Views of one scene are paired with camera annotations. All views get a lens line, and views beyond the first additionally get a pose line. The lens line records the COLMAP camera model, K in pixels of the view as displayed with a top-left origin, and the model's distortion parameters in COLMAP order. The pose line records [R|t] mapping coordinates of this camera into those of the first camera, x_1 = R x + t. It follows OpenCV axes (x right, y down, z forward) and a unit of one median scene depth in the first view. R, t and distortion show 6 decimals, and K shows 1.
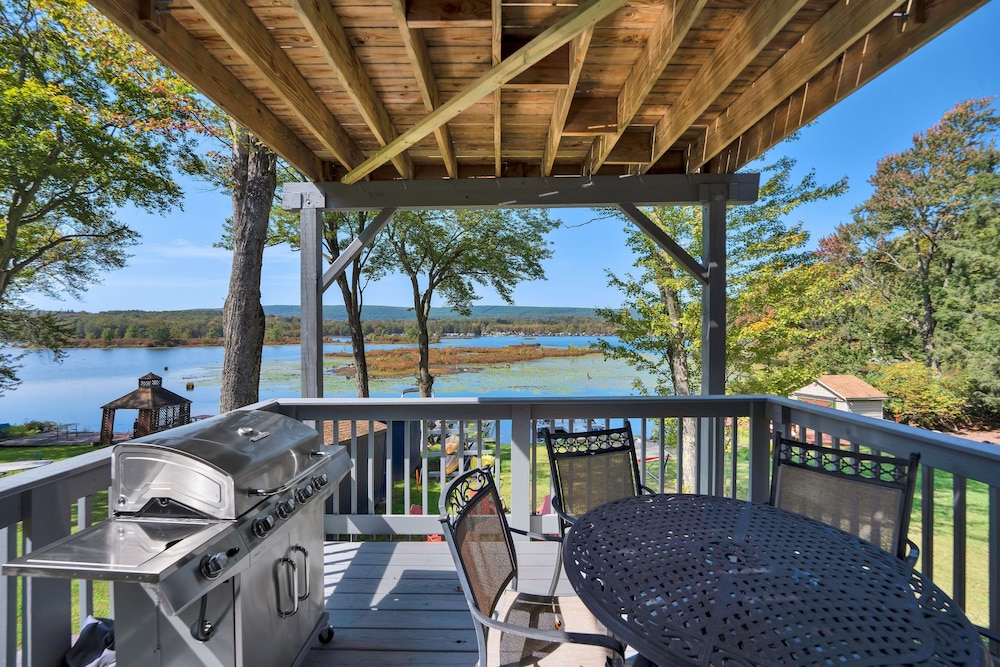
lens RADIAL K [[410.4, 0, 497.4], [0, 410.4, 335.3], [0, 0, 1]] dist [-0.025670, 0.000909]
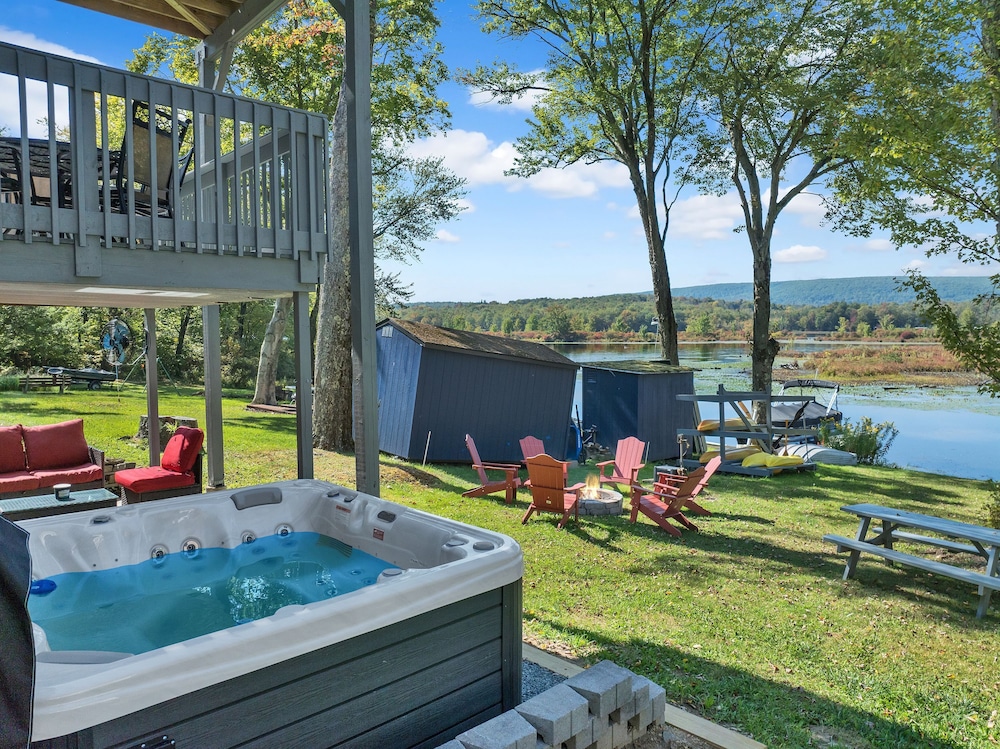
lens RADIAL K [[704.6, 0, 500.8], [0, 704.6, 372.3], [0, 0, 1]] dist [-0.041664, 0.005750]
pose [[0.697420, 0.040003, -0.715545, 0.276763], [0.001073, 0.998382, 0.056861, 0.084512], [0.716662, -0.040424, 0.696248, 0.011987]]
